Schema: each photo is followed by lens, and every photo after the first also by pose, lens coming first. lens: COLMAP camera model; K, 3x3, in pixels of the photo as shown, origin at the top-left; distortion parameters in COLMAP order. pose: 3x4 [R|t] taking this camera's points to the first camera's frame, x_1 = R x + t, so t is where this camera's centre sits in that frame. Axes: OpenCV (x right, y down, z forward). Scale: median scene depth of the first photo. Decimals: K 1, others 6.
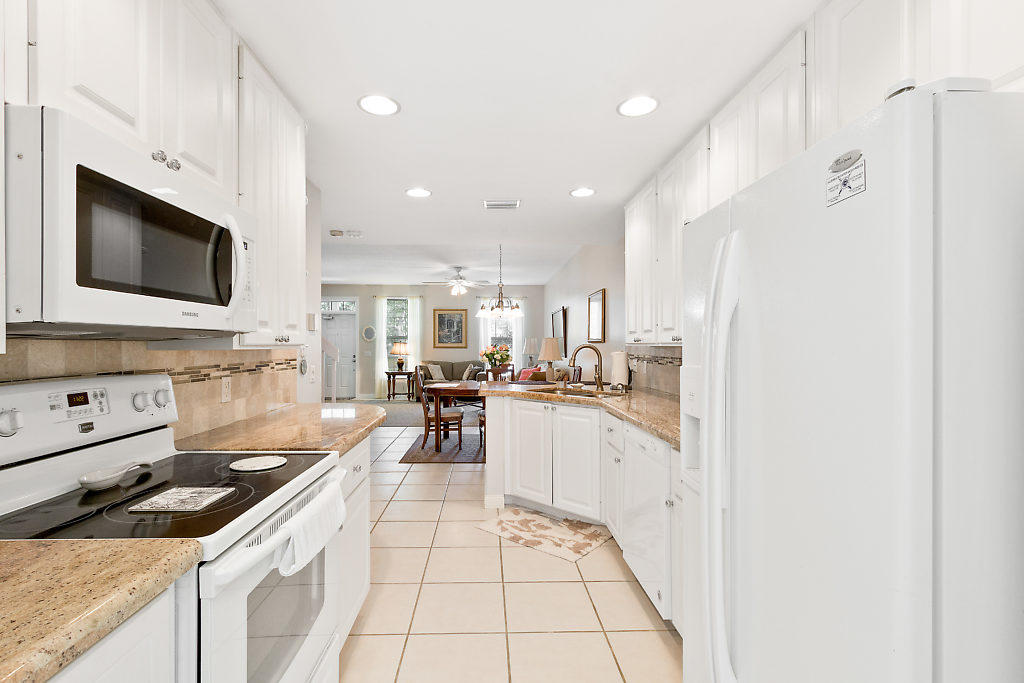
lens RADIAL K [[464.4, 0, 504.8], [0, 464.4, 343.3], [0, 0, 1]] dist [0.000412, -0.000090]
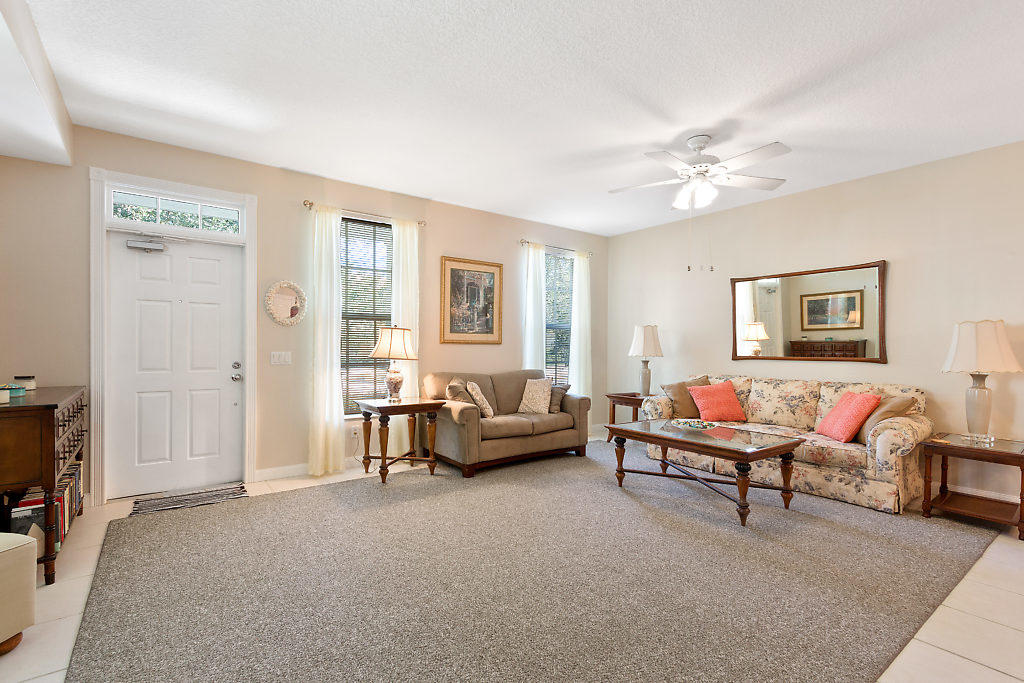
lens RADIAL K [[479.2, 0, 504.8], [0, 479.2, 347.1], [0, 0, 1]] dist [0.000652, 0.000120]
pose [[0.824870, 0.004890, 0.565301, -2.037388], [-0.009392, 0.999943, 0.005055, 0.059826], [-0.565244, -0.009479, 0.824869, 3.284898]]
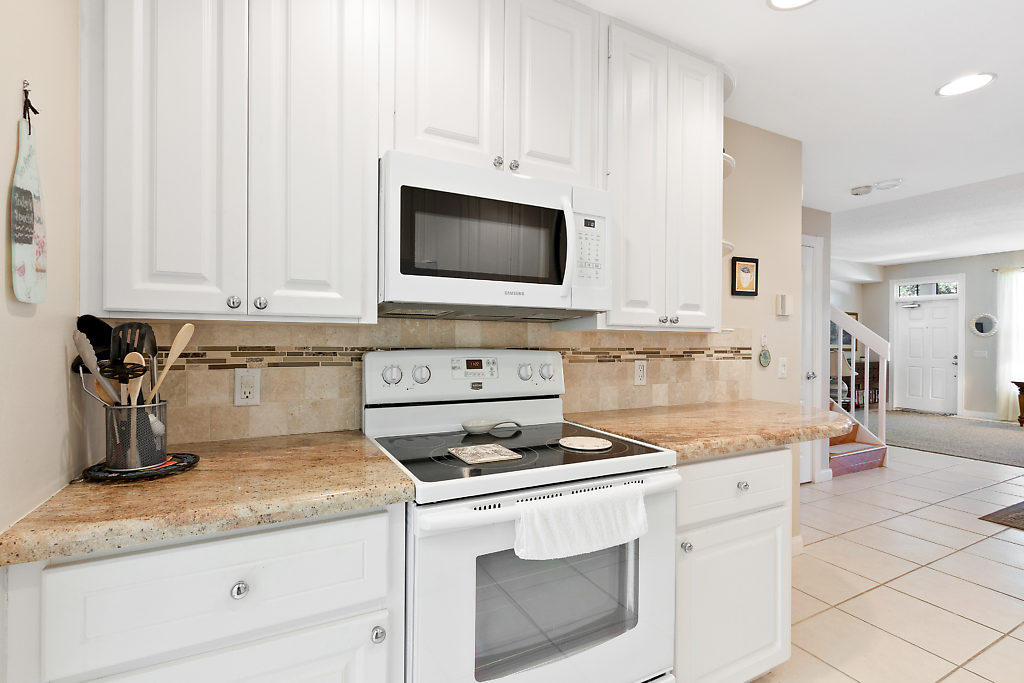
lens RADIAL K [[464.4, 0, 504.8], [0, 464.4, 343.3], [0, 0, 1]] dist [0.000412, -0.000090]
pose [[0.417838, 0.004392, -0.908511, 0.221141], [-0.003156, 0.999989, 0.003383, 0.036429], [0.908516, 0.001454, 0.417847, 0.342038]]
